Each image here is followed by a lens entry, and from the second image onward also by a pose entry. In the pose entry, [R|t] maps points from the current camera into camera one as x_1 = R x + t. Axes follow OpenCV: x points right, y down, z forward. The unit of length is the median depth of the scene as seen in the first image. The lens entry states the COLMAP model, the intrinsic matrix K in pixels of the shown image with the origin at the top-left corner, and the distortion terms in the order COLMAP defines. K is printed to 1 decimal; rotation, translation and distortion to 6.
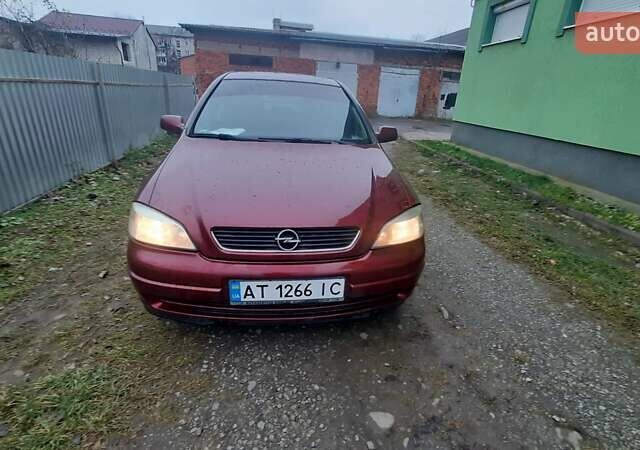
lens RADIAL K [[325.4, 0, 327.4], [0, 325.4, 225.2], [0, 0, 1]] dist [-0.002771, -0.000398]
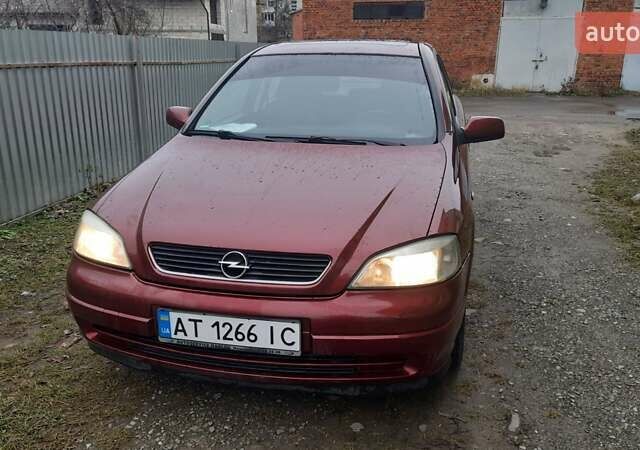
lens RADIAL K [[576.2, 0, 320.6], [0, 576.2, 234.2], [0, 0, 1]] dist [0.128358, -0.154261]
pose [[0.936731, 0.055420, -0.345636, 0.498858], [-0.088207, 0.992896, -0.079851, 0.059432], [0.338755, 0.105287, 0.934965, -0.203751]]
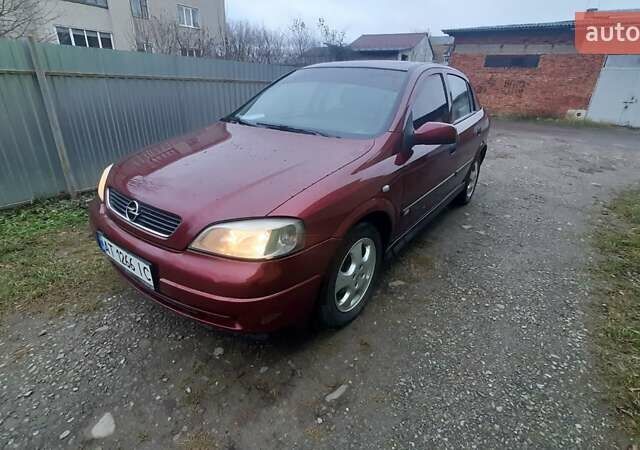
lens RADIAL K [[321.3, 0, 320.0], [0, 321.3, 225.0], [0, 0, 1]] dist [-0.007525, -0.000088]
pose [[0.708194, 0.255676, -0.658097, 0.890507], [-0.265942, 0.960072, 0.086809, -0.143139], [0.654015, 0.113538, 0.747912, 0.584957]]
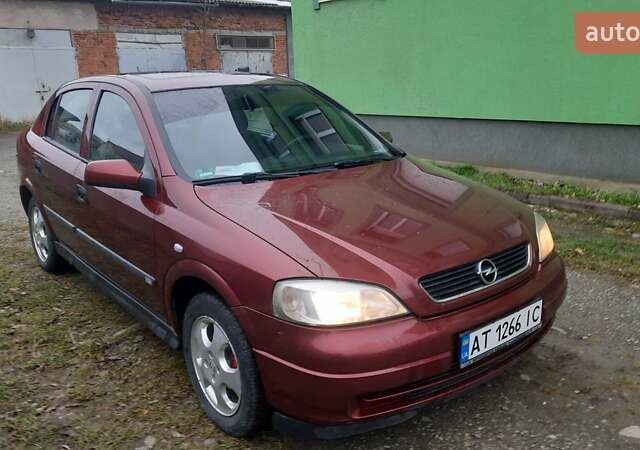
lens RADIAL K [[580.8, 0, 325.7], [0, 580.8, 237.5], [0, 0, 1]] dist [0.130383, -0.150627]
pose [[0.848115, -0.224060, 0.480102, -1.088987], [0.274382, 0.960938, -0.036242, -0.091802], [-0.453228, 0.162468, 0.876464, -0.145137]]
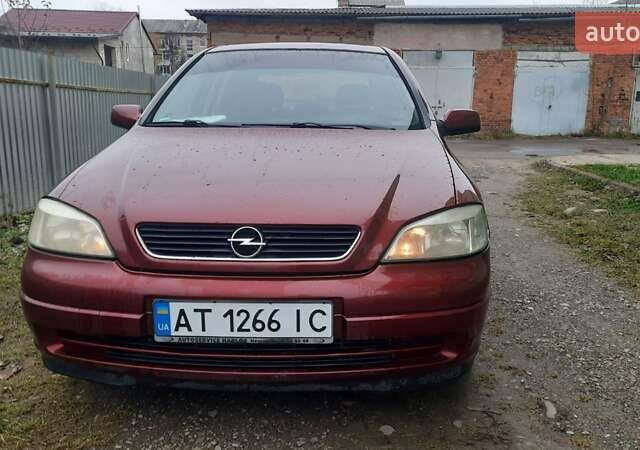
lens RADIAL K [[580.8, 0, 325.7], [0, 580.8, 237.5], [0, 0, 1]] dist [0.130383, -0.150627]
pose [[0.983364, -0.010838, -0.181324, 0.229173], [-0.021068, 0.984676, -0.173115, 0.216556], [0.180422, 0.174055, 0.968066, -0.100594]]
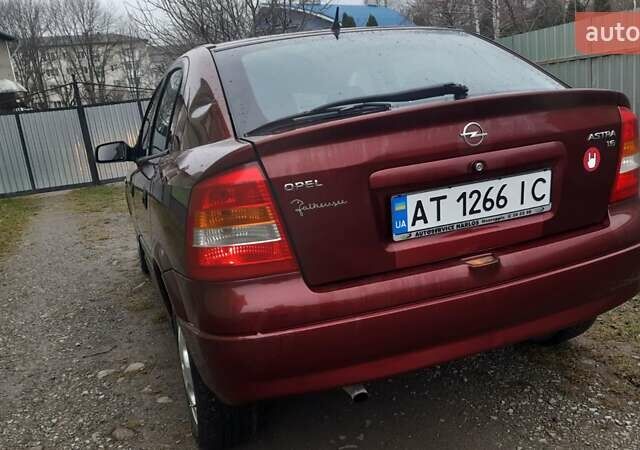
lens RADIAL K [[580.8, 0, 325.7], [0, 580.8, 237.5], [0, 0, 1]] dist [0.130383, -0.150627]
pose [[0.967002, -0.195471, 0.163394, -0.544566], [0.212023, 0.973044, -0.090731, 0.283517], [-0.141254, 0.122380, 0.982380, -0.048699]]
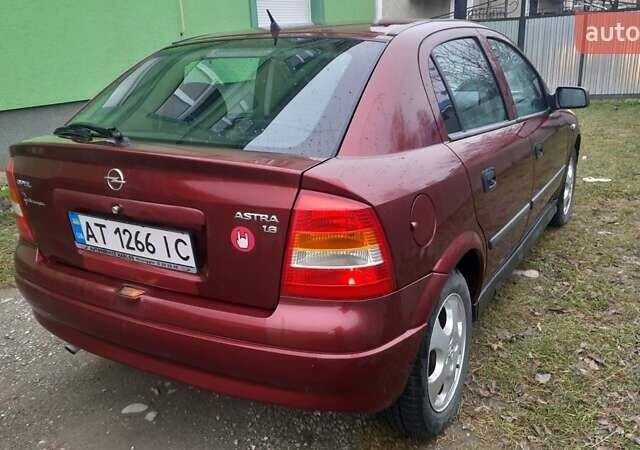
lens RADIAL K [[580.8, 0, 325.7], [0, 580.8, 237.5], [0, 0, 1]] dist [0.130383, -0.150627]
pose [[0.774827, 0.140324, -0.616402, 0.872339], [-0.135603, 0.989249, 0.054748, 0.068837], [0.617458, 0.041166, 0.785526, 0.270237]]
